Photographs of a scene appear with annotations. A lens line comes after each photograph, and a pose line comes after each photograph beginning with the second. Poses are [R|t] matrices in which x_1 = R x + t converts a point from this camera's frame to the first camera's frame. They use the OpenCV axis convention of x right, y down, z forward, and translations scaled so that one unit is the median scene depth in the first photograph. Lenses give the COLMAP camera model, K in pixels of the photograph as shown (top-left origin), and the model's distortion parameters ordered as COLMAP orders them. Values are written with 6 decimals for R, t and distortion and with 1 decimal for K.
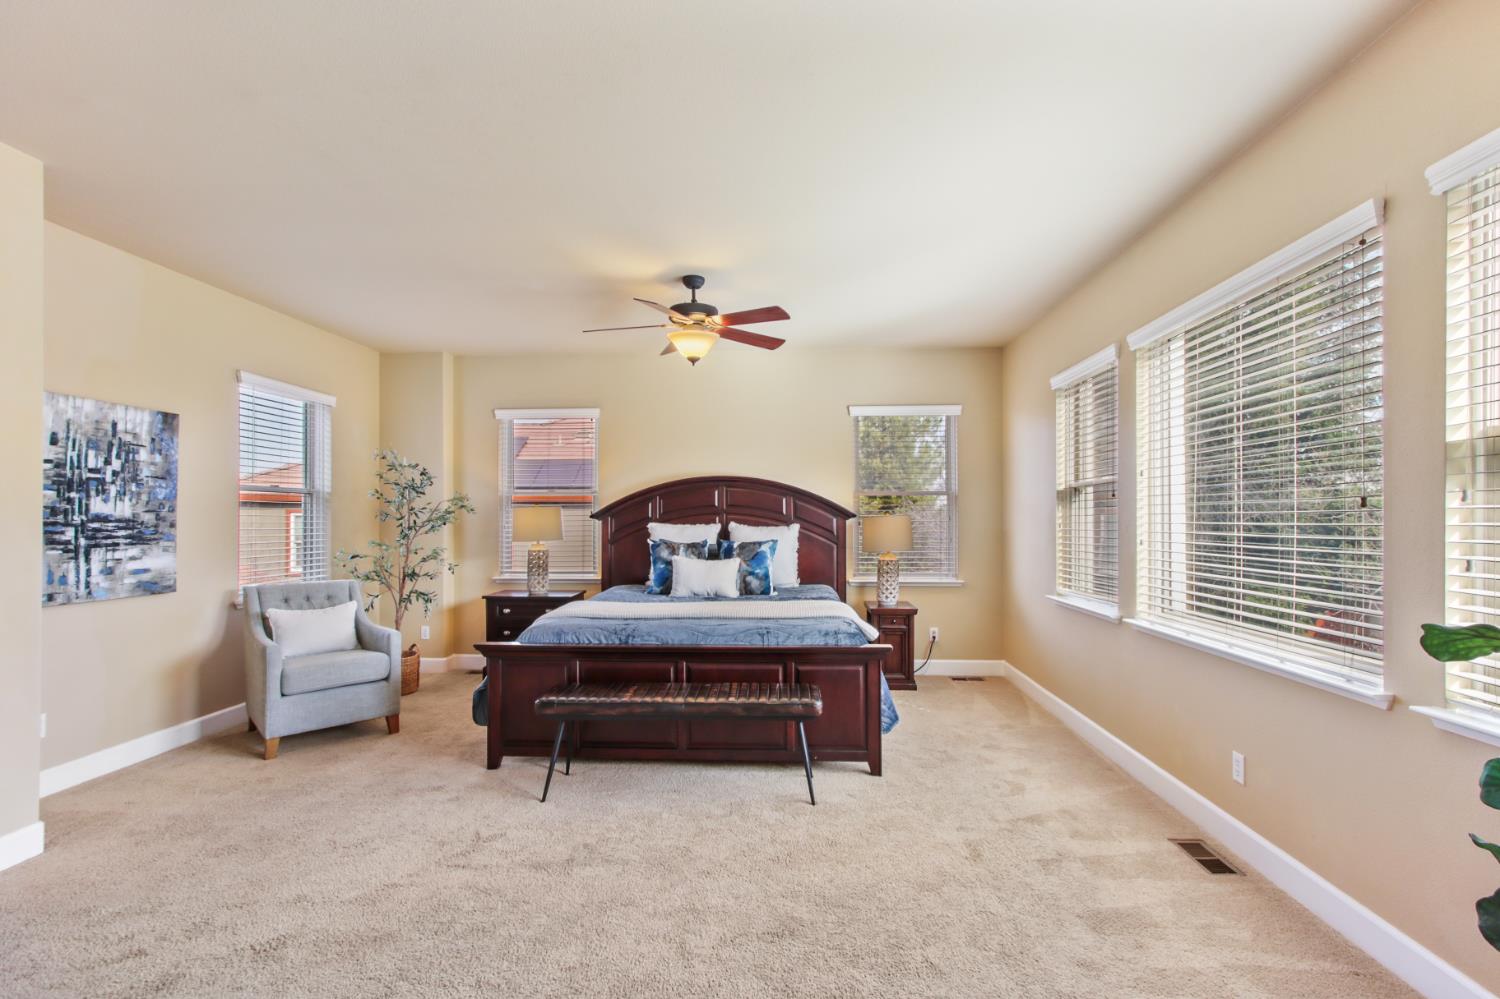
lens RADIAL K [[692.3, 0, 753.9], [0, 692.3, 513.4], [0, 0, 1]] dist [-0.003995, 0.003899]
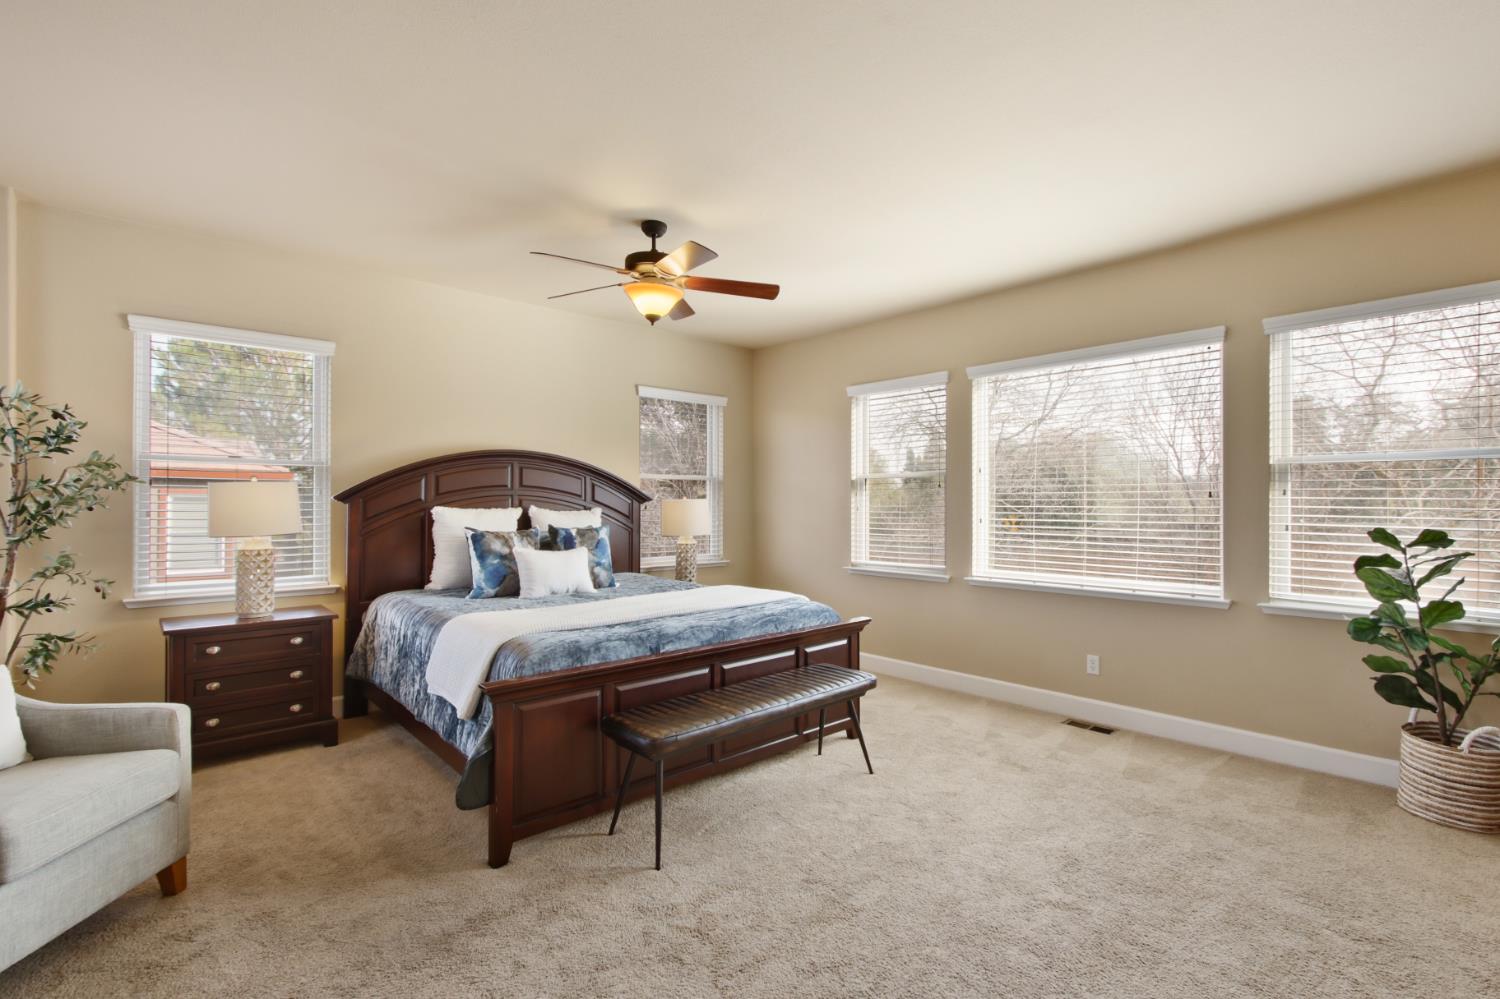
lens RADIAL K [[692.3, 0, 755.4], [0, 692.3, 496.6], [0, 0, 1]] dist [-0.003995, 0.003899]
pose [[0.699416, 0.010290, 0.714640, -0.701090], [-0.009223, 0.999943, -0.005372, 0.005282], [-0.714655, -0.002834, 0.699471, 0.344281]]
